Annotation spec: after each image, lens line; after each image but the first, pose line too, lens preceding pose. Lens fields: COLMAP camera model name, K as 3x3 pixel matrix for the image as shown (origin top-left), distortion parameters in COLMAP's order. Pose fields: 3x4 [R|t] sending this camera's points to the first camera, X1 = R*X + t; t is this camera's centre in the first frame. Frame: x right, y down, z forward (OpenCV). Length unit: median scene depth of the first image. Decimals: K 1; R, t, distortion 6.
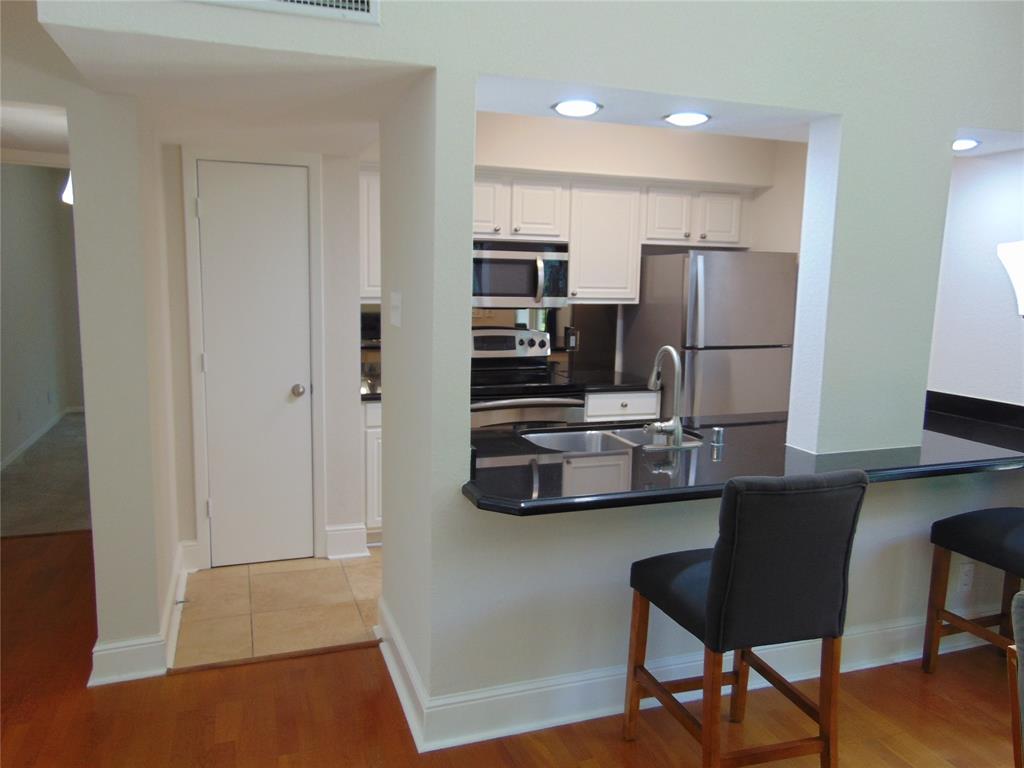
lens RADIAL K [[765.3, 0, 516.6], [0, 765.3, 382.0], [0, 0, 1]] dist [-0.011174, 0.053031]
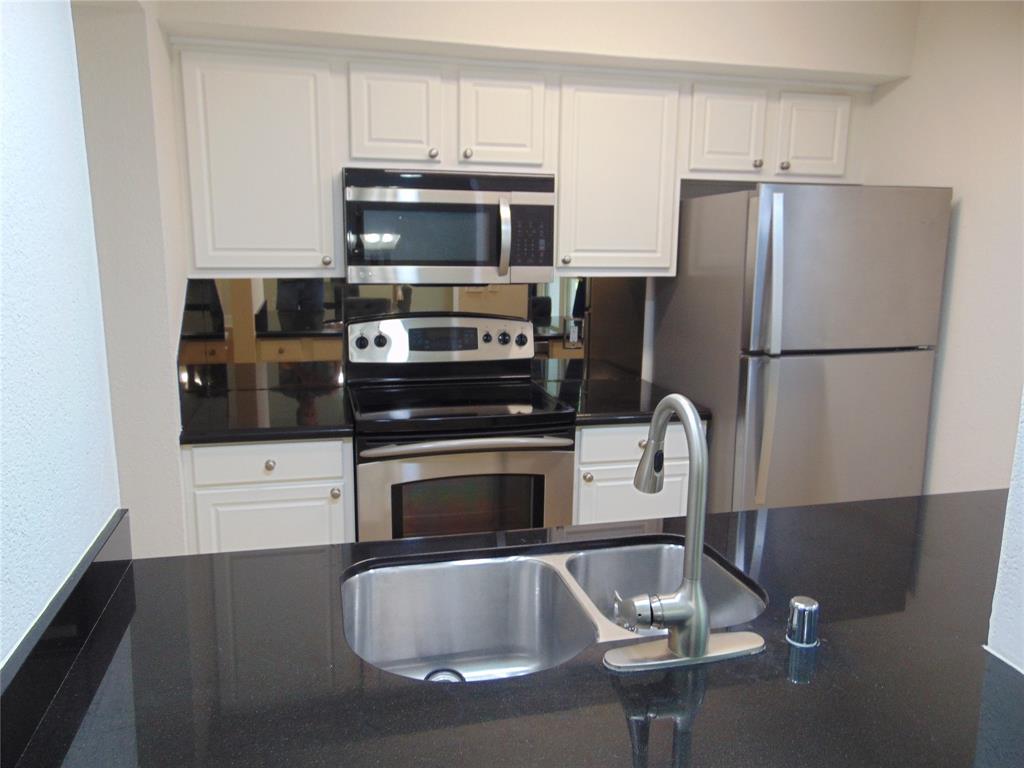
lens RADIAL K [[765.3, 0, 515.2], [0, 765.3, 379.0], [0, 0, 1]] dist [-0.011174, 0.053031]
pose [[0.994783, 0.011172, -0.101404, 0.099266], [-0.007279, 0.999225, 0.038677, -0.044339], [0.101758, -0.037737, 0.994093, 0.386002]]
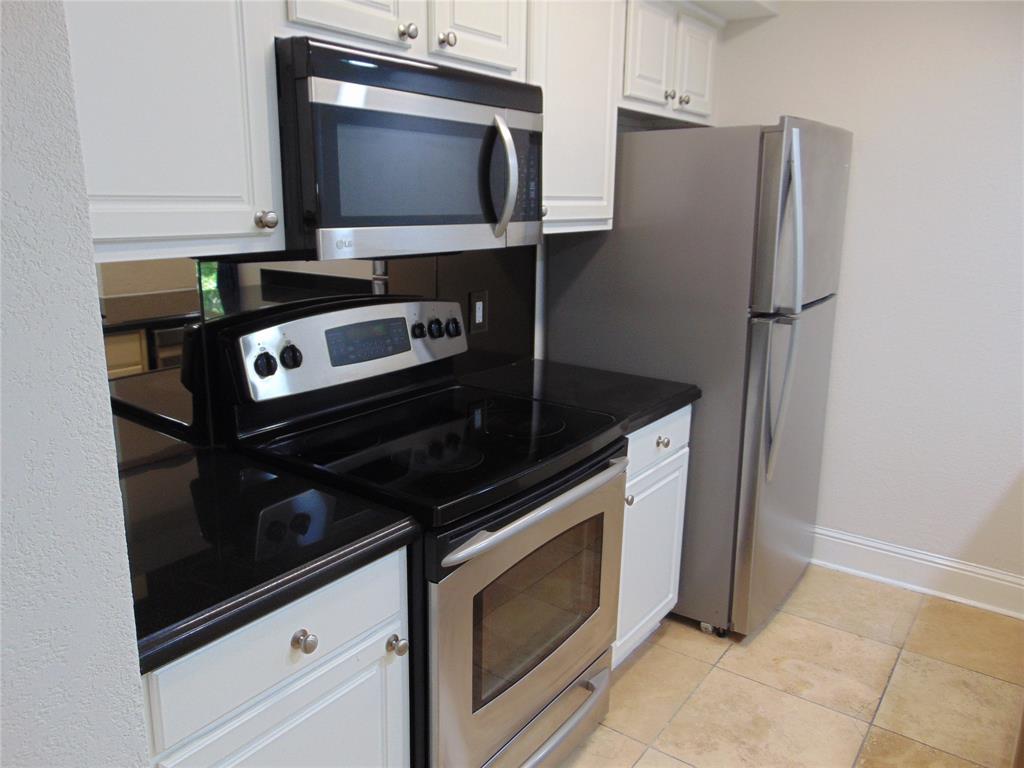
lens RADIAL K [[765.3, 0, 503.4], [0, 765.3, 380.6], [0, 0, 1]] dist [-0.011174, 0.053031]
pose [[0.835282, -0.139555, 0.531816, -0.194689], [0.084570, 0.988352, 0.126527, -0.078052], [-0.543278, -0.060710, 0.837355, 0.644491]]
